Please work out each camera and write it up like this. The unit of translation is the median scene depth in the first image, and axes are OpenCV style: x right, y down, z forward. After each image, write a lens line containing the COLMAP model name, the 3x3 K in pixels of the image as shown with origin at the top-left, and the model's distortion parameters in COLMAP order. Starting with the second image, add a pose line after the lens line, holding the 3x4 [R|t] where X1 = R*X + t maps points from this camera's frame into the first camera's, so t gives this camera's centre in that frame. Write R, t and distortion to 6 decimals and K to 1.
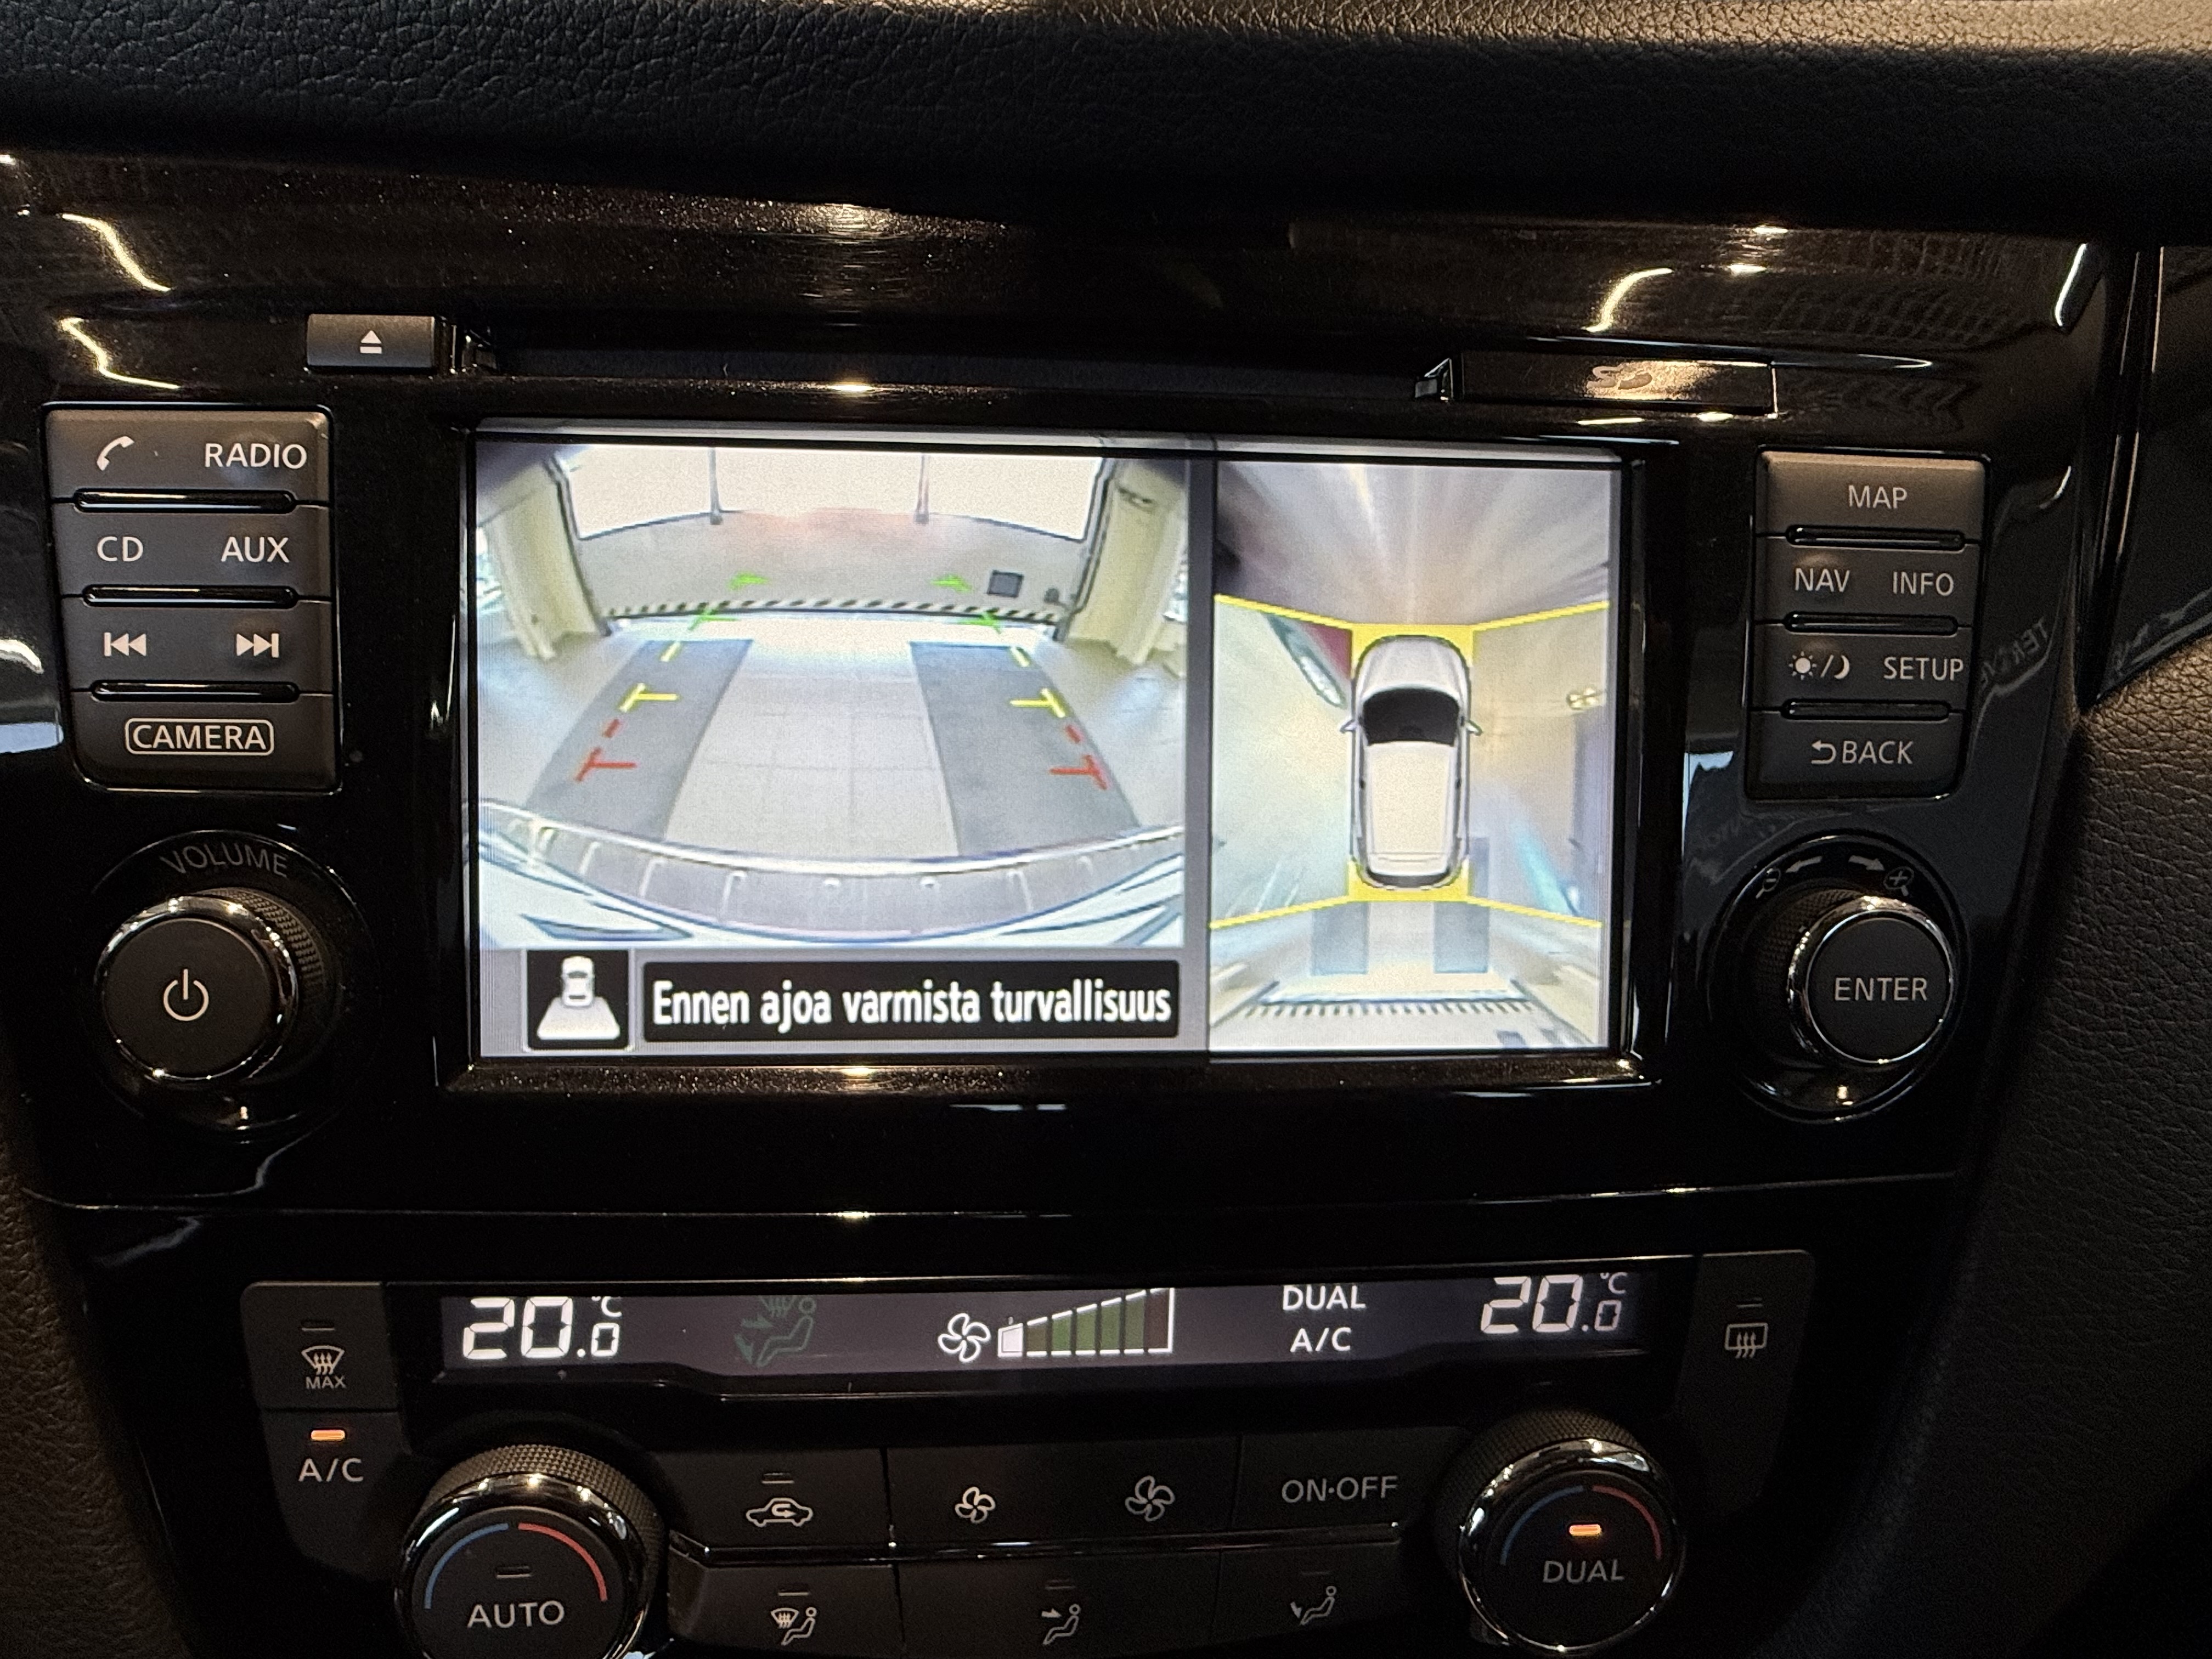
lens RADIAL K [[1231.1, 0, 1106.4], [0, 1231.1, 832.8], [0, 0, 1]] dist [-0.001674, 0.002125]
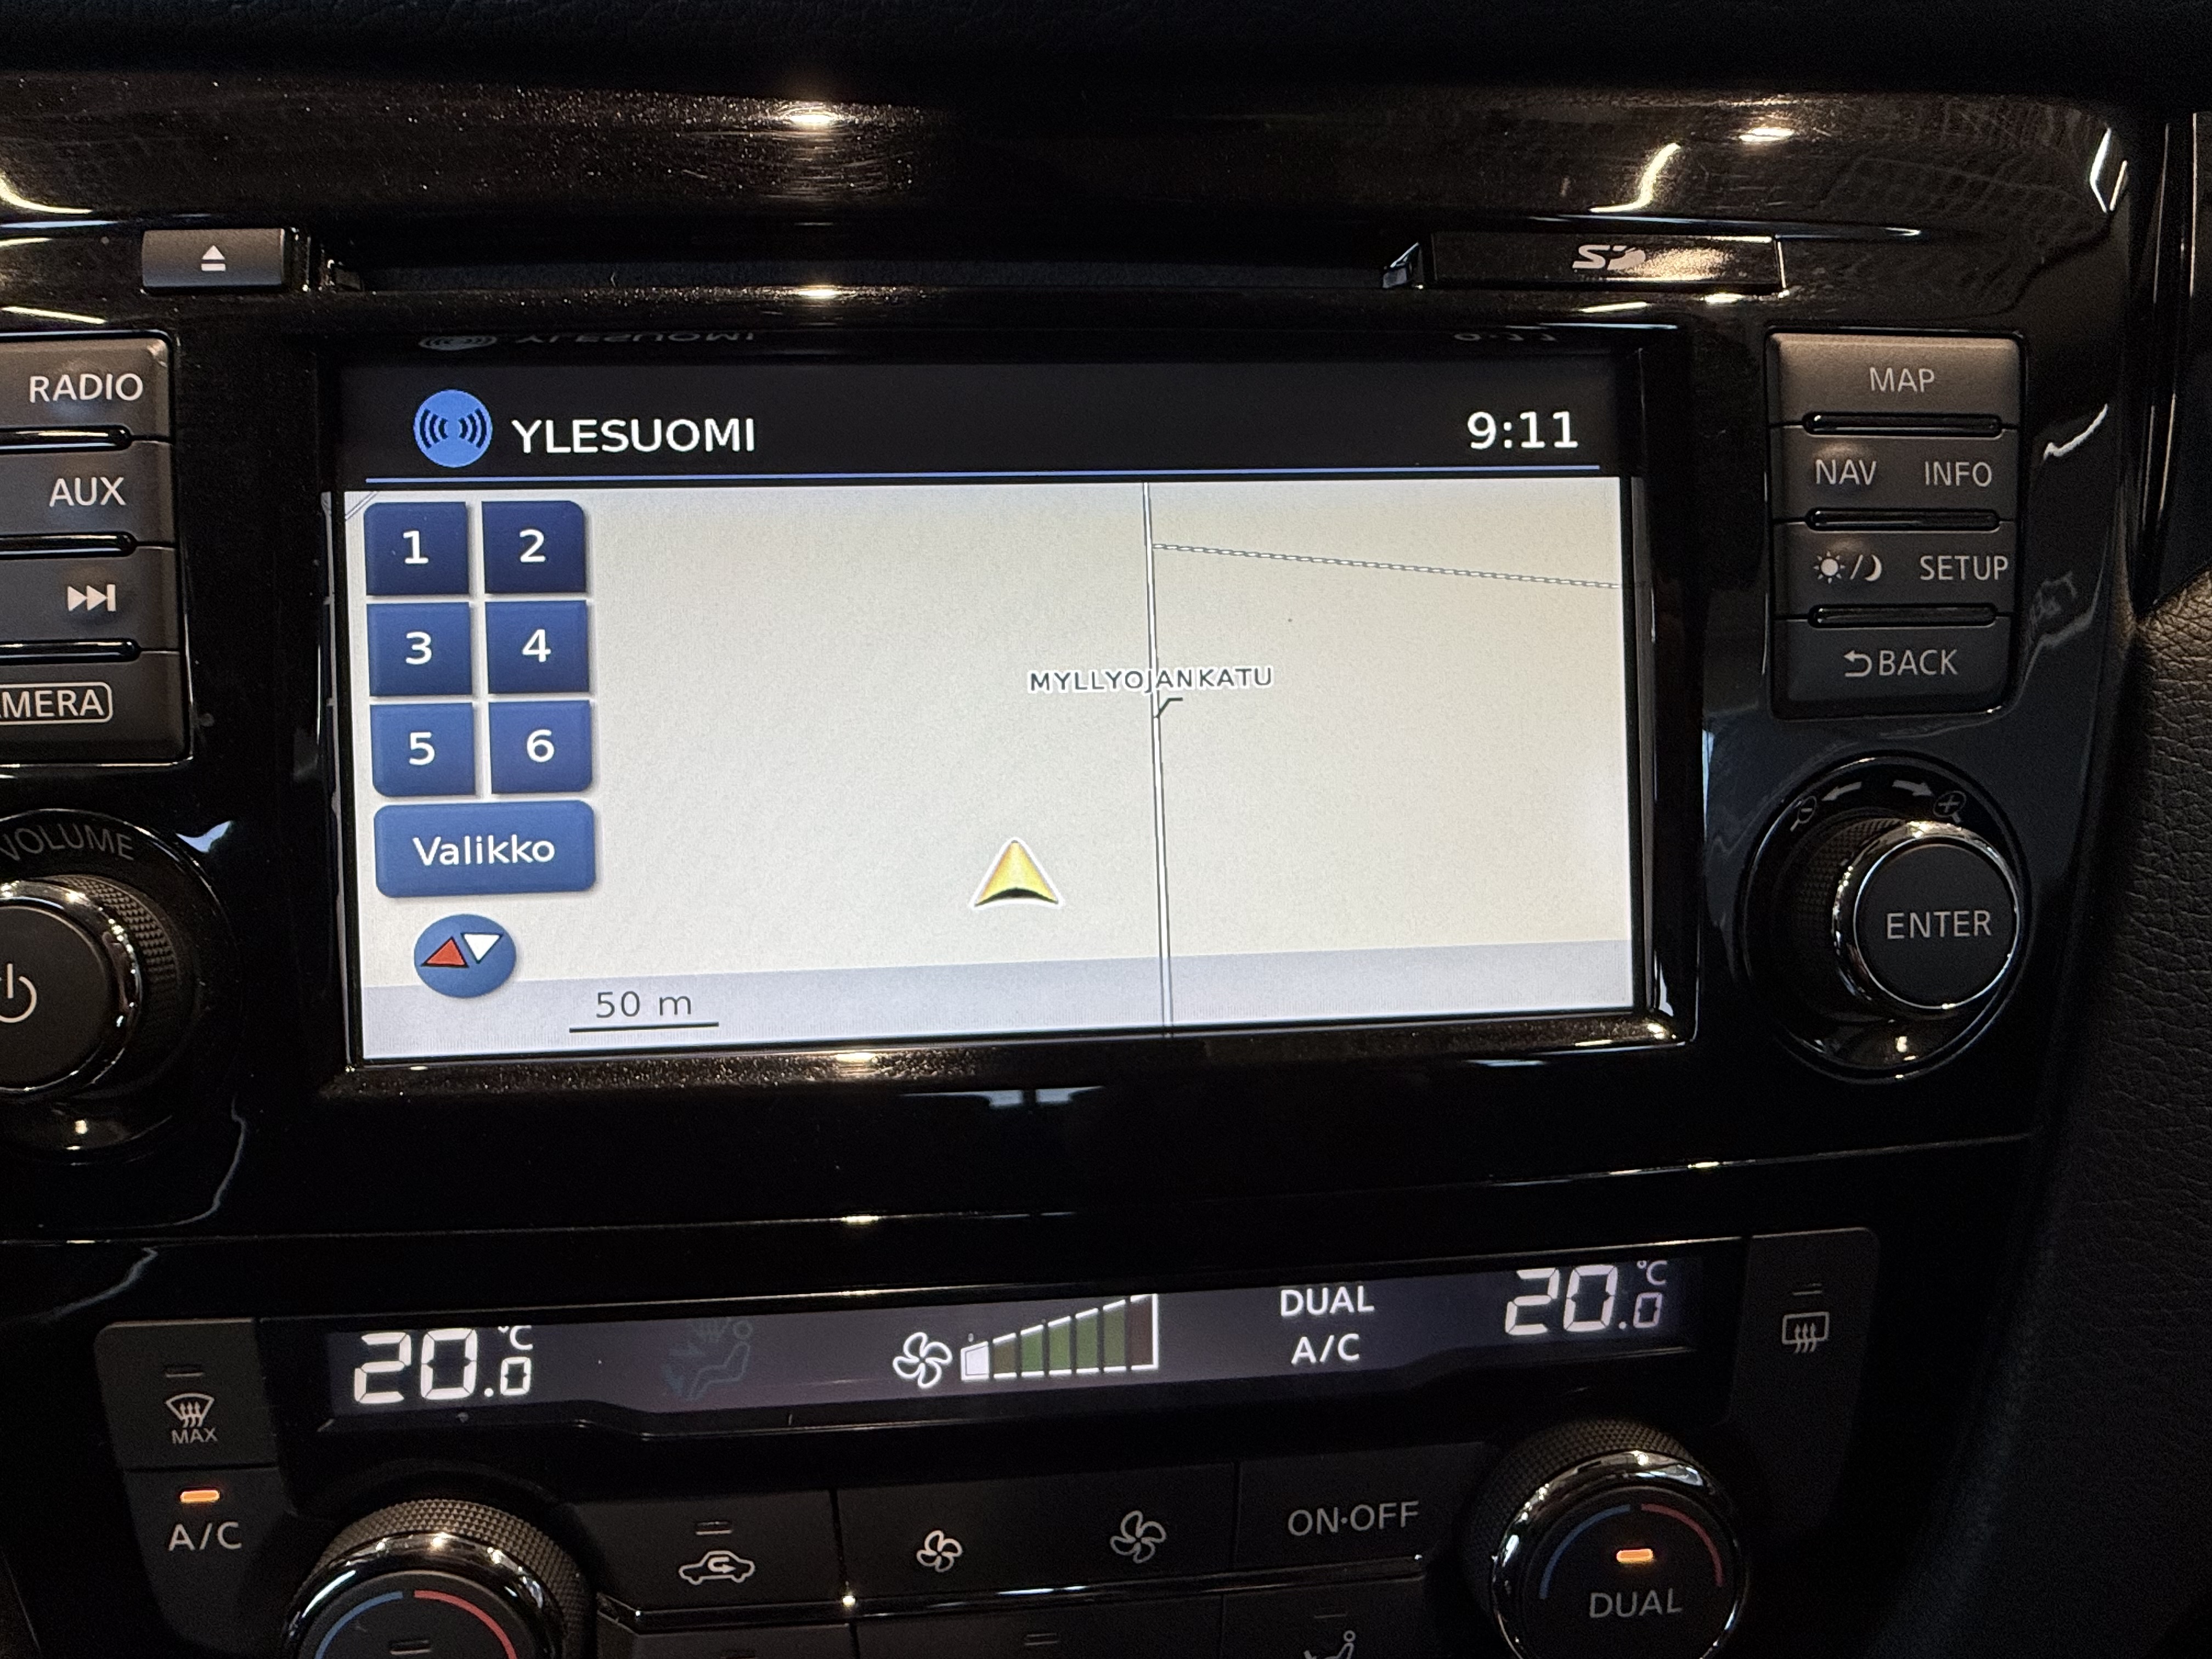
lens RADIAL K [[1231.1, 0, 1104.7], [0, 1231.1, 826.3], [0, 0, 1]] dist [-0.001674, 0.002125]
pose [[0.999254, -0.038172, -0.005842, 0.036323], [0.037991, 0.998874, -0.028403, 0.057382], [0.006920, 0.028160, 0.999579, 0.105572]]
